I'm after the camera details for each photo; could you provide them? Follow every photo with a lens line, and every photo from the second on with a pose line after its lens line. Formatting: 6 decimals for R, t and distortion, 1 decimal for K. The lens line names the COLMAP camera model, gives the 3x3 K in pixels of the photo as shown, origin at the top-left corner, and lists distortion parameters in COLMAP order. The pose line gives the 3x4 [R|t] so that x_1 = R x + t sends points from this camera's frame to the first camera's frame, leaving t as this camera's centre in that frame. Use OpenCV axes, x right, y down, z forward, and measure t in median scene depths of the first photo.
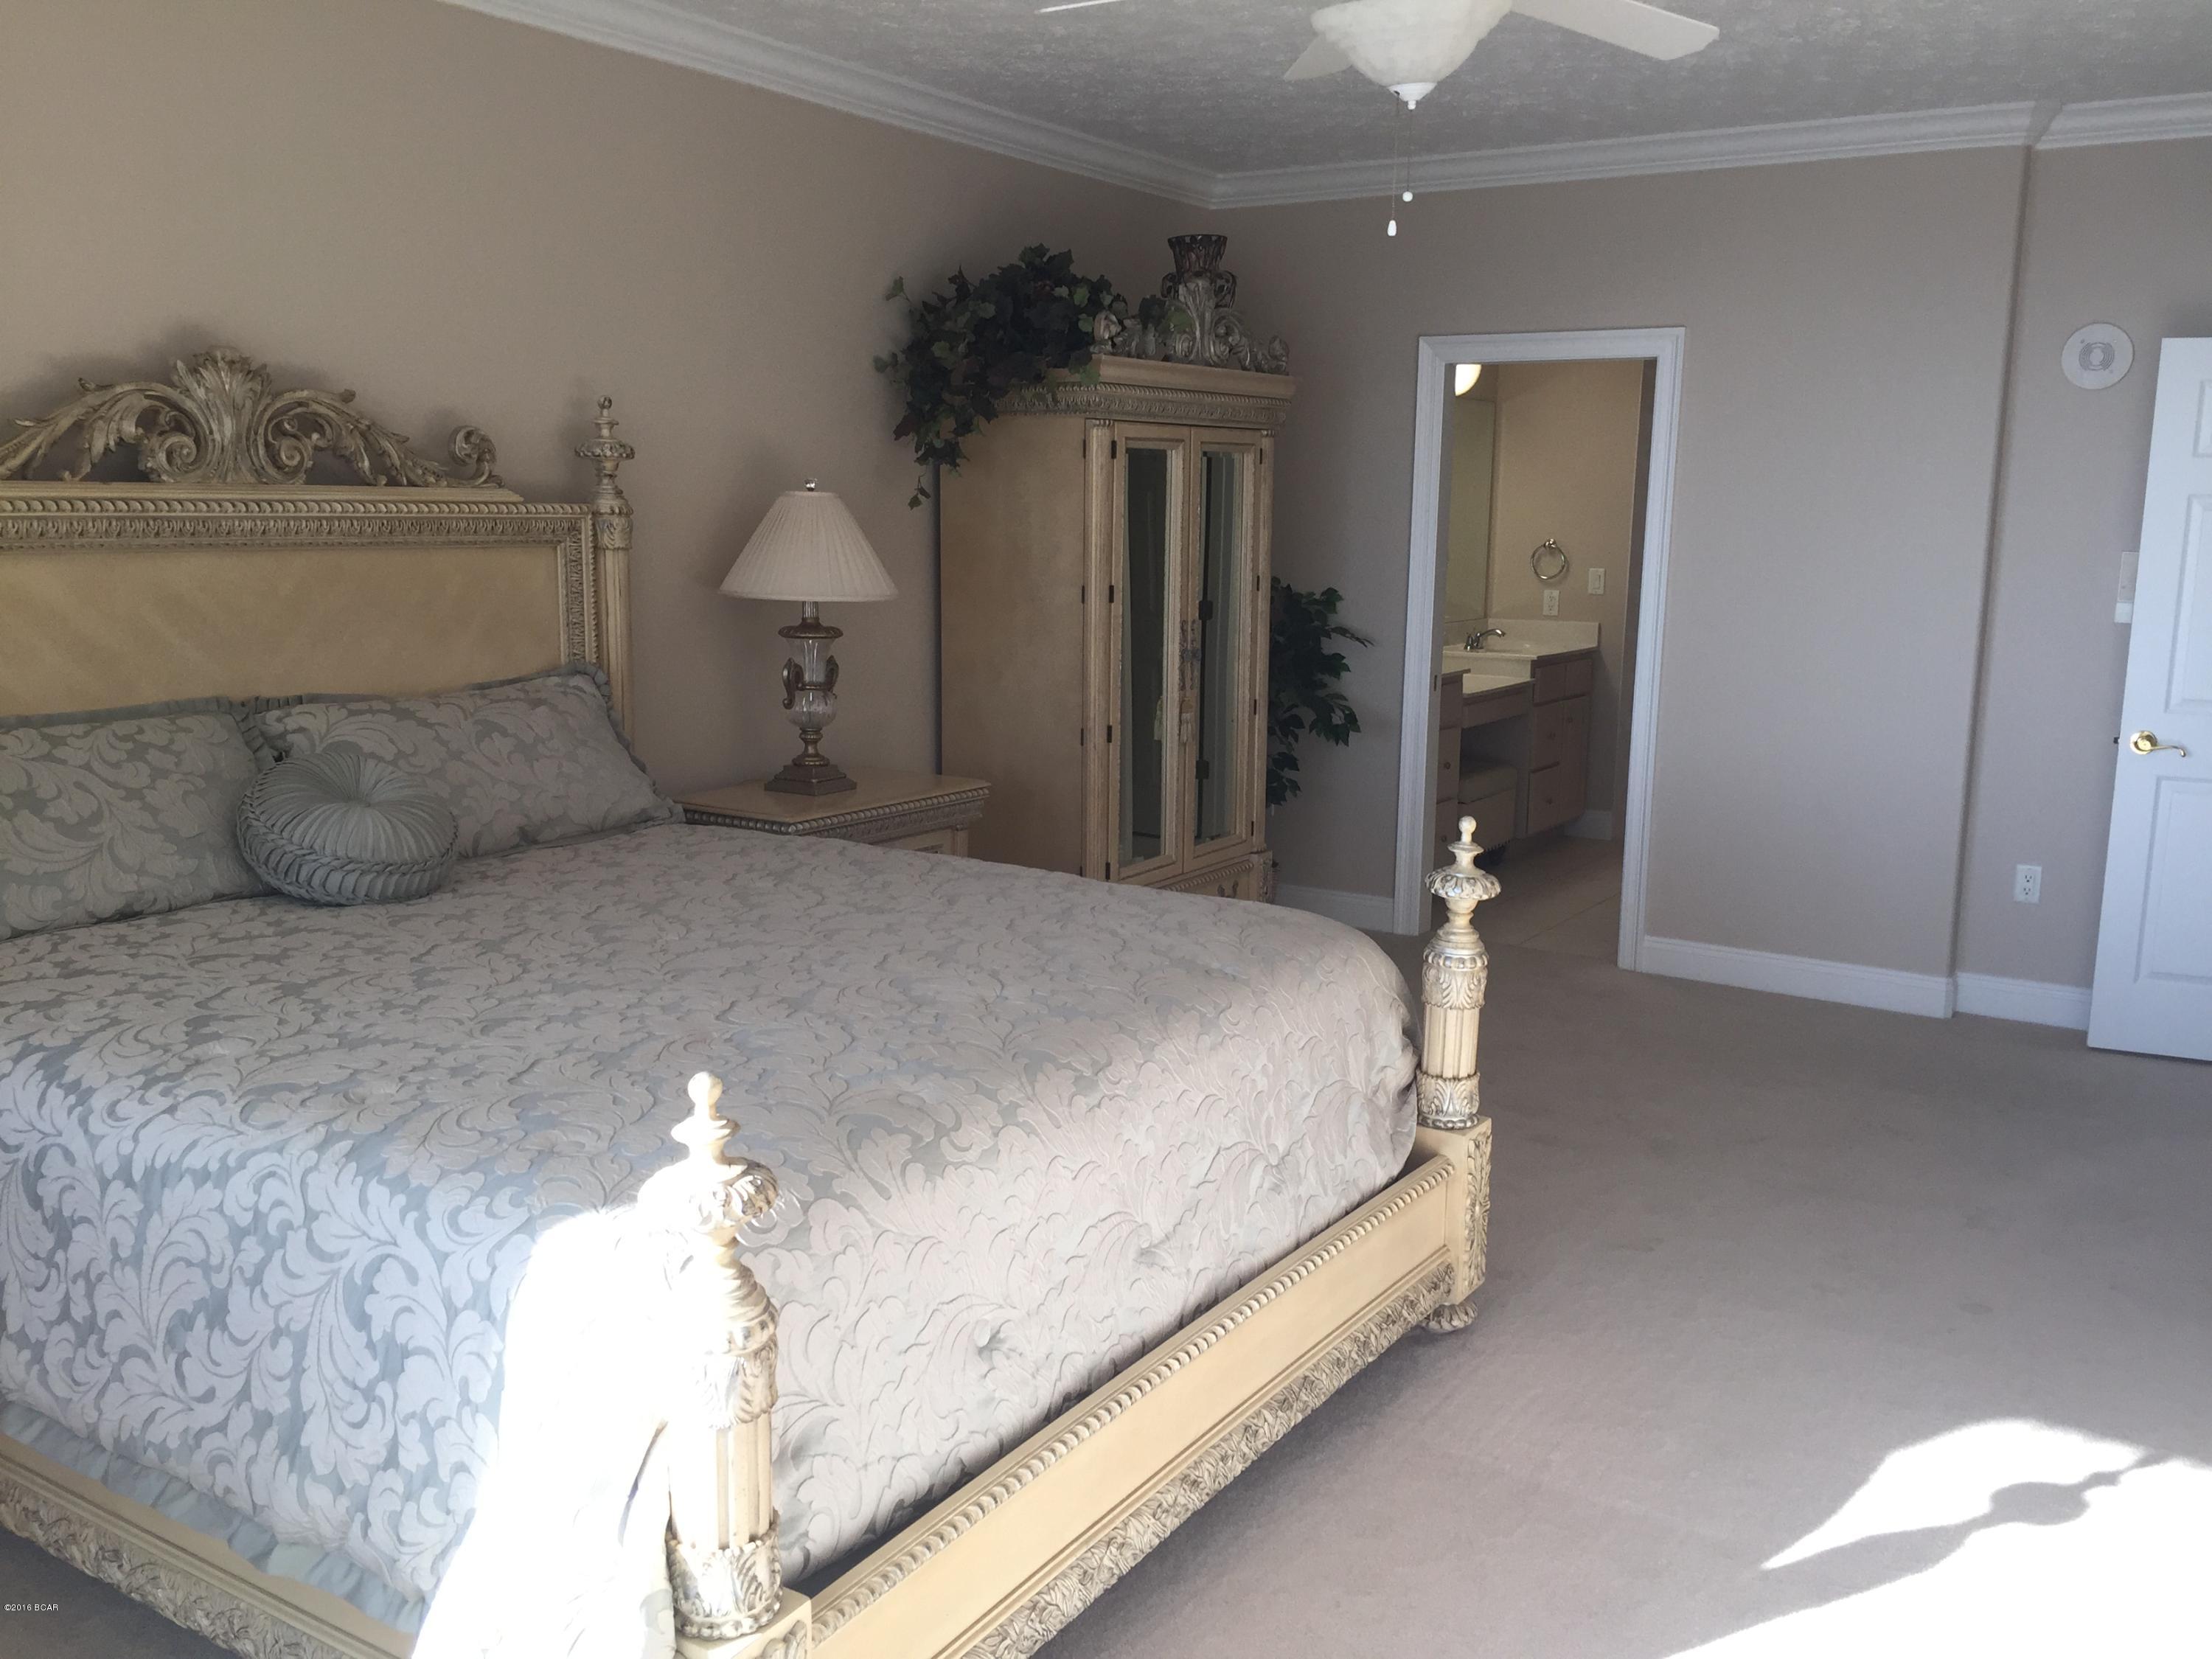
lens RADIAL K [[1897.3, 0, 1106.8], [0, 1897.3, 824.5], [0, 0, 1]] dist [0.070555, -0.116218]
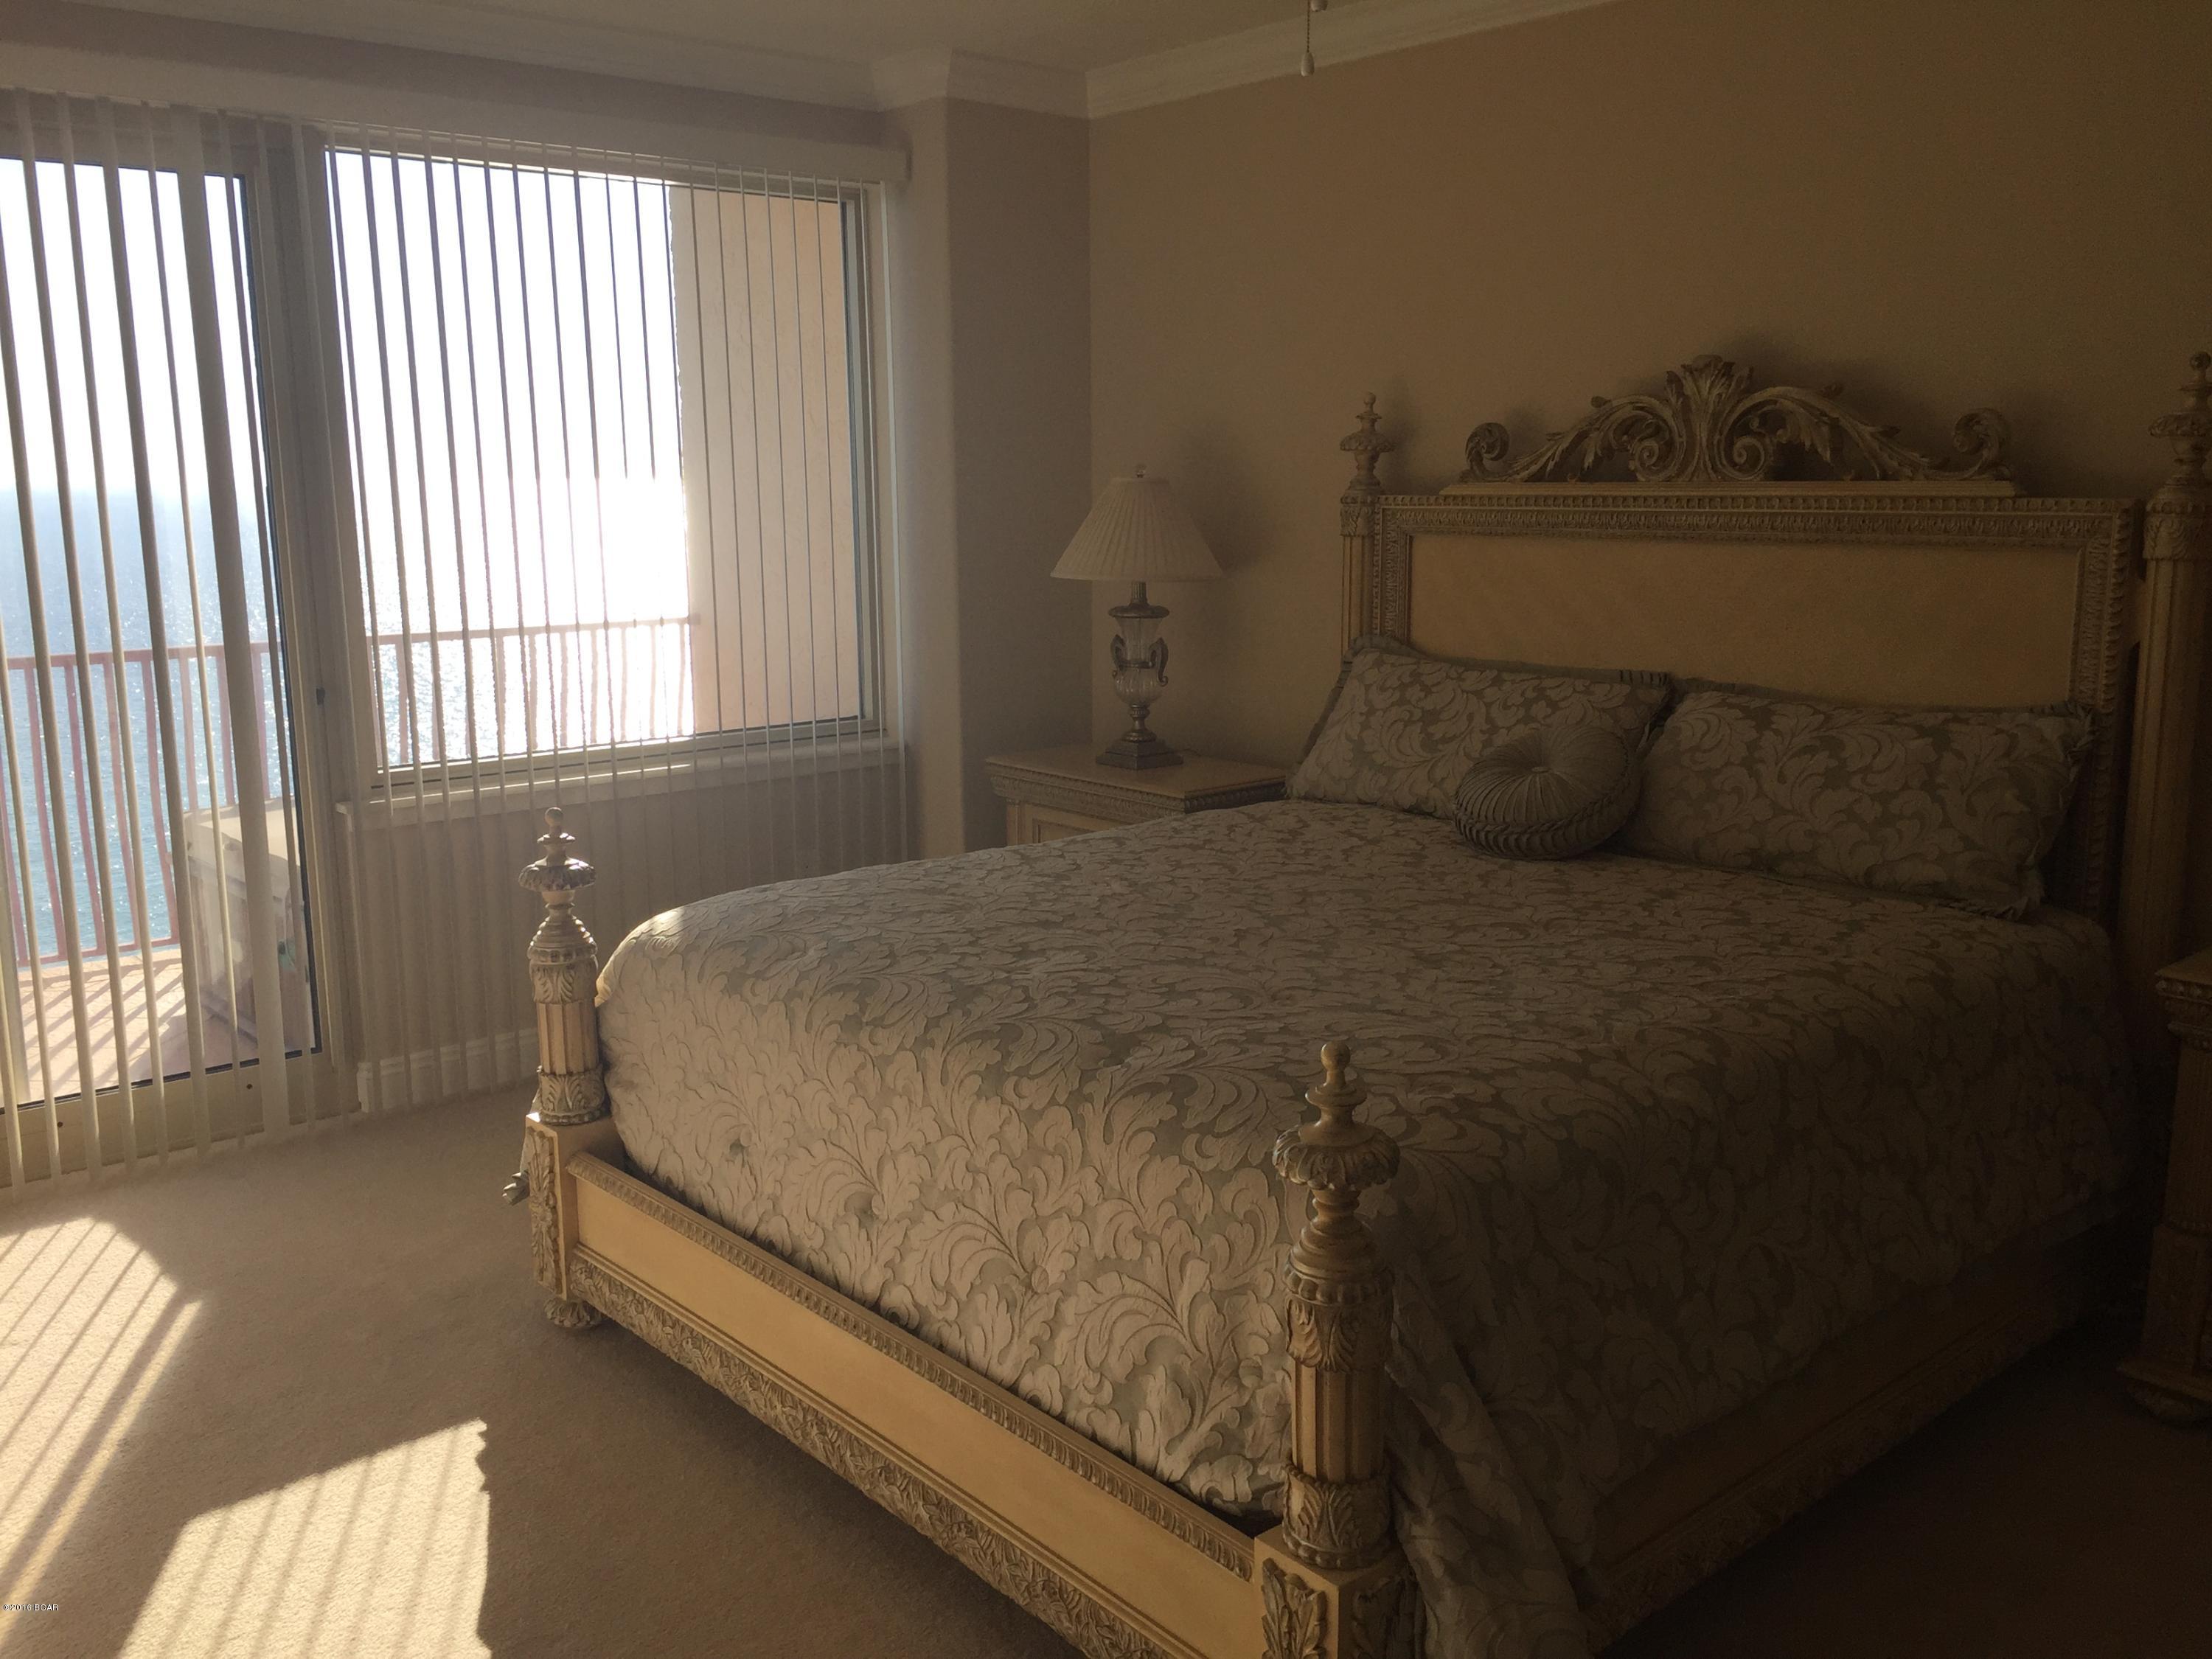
lens RADIAL K [[1891.4, 0, 1110.2], [0, 1891.4, 826.1], [0, 0, 1]] dist [0.073749, -0.109764]
pose [[-0.283159, 0.177386, -0.942526, 0.684824], [-0.153313, 0.961737, 0.227061, -0.178230], [0.946740, 0.208796, -0.245129, 0.960274]]
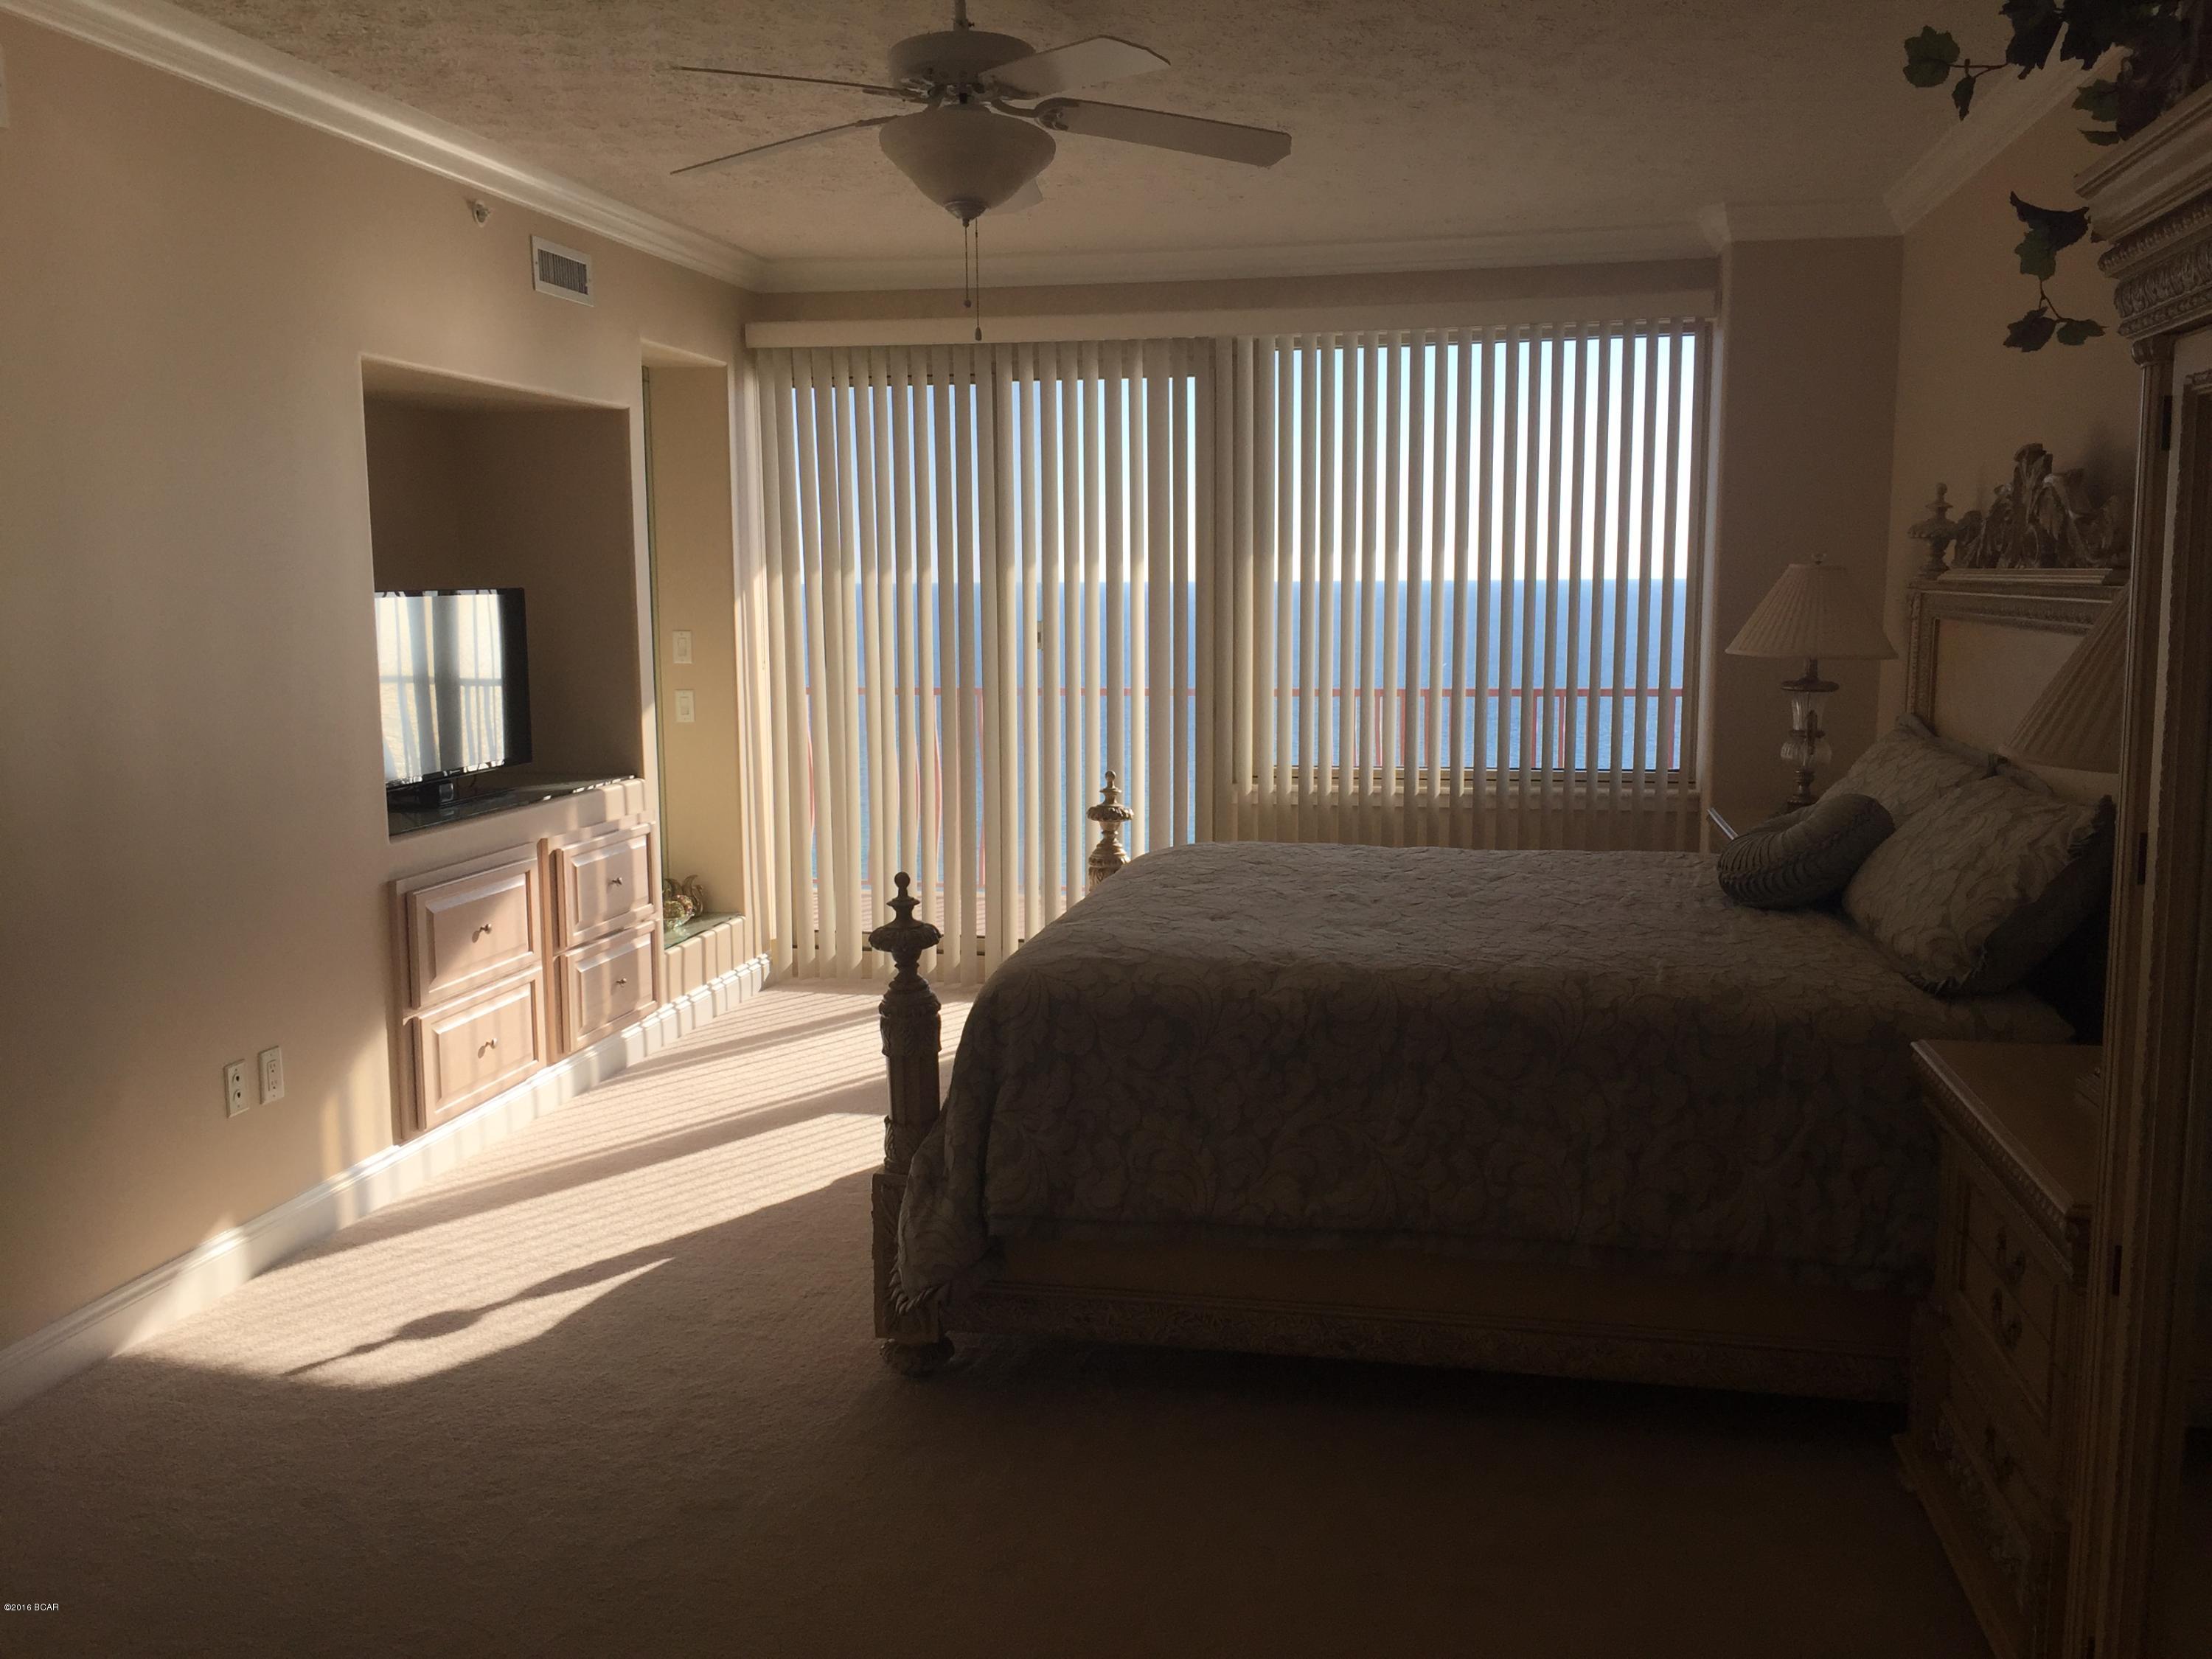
lens RADIAL K [[1888.9, 0, 1106.0], [0, 1888.9, 829.5], [0, 0, 1]] dist [0.055998, -0.090992]
pose [[-0.932073, 0.053221, -0.358339, 0.425998], [-0.055364, 0.956604, 0.286085, -0.309004], [0.358014, 0.286491, -0.888678, 1.777988]]
